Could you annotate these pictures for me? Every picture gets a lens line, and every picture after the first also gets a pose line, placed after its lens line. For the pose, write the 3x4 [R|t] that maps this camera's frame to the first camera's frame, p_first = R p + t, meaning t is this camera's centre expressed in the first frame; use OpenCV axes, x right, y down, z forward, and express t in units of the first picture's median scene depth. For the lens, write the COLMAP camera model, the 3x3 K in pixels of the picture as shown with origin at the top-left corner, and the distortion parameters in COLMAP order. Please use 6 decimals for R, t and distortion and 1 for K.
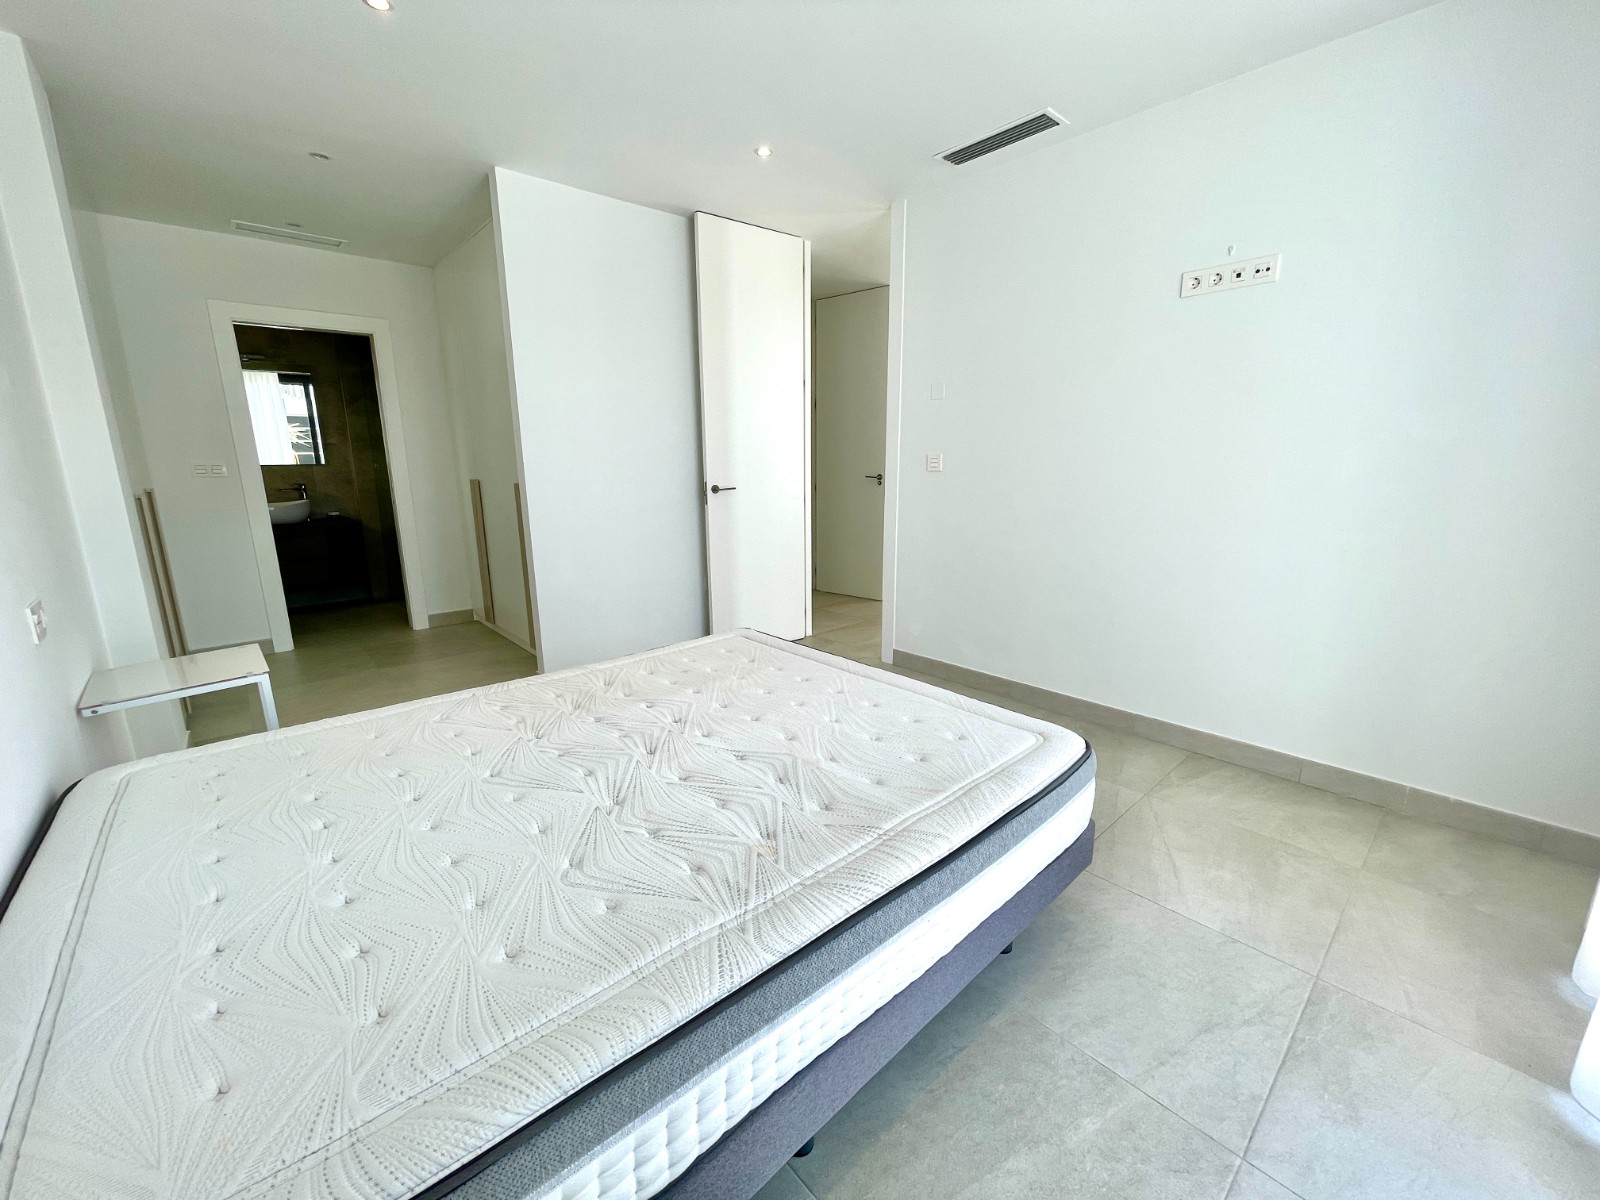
lens RADIAL K [[636.5, 0, 796.0], [0, 636.5, 596.1], [0, 0, 1]] dist [-0.000359, -0.001317]
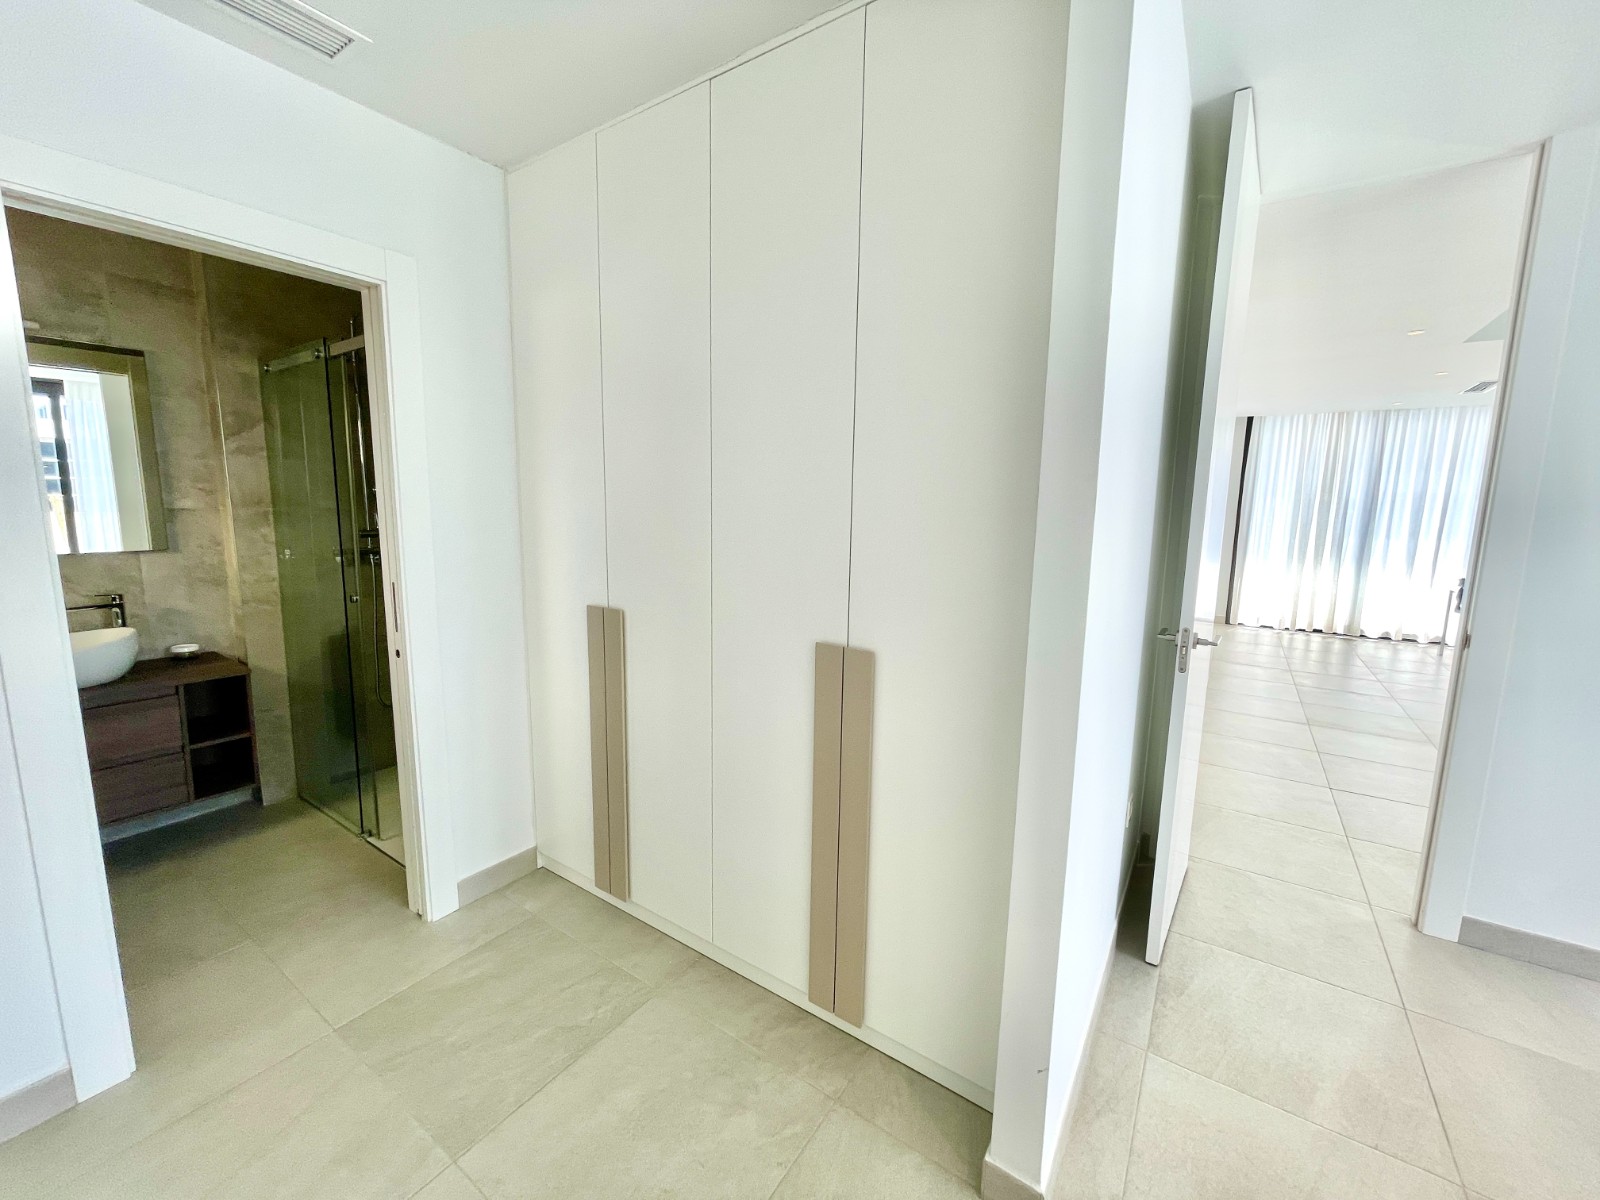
lens RADIAL K [[636.5, 0, 796.0], [0, 636.5, 596.1], [0, 0, 1]] dist [-0.000359, -0.001317]
pose [[0.969240, -0.009835, 0.245920, -0.442719], [0.026889, 0.997452, -0.066086, -0.143510], [-0.244643, 0.070666, 0.967035, 0.458134]]
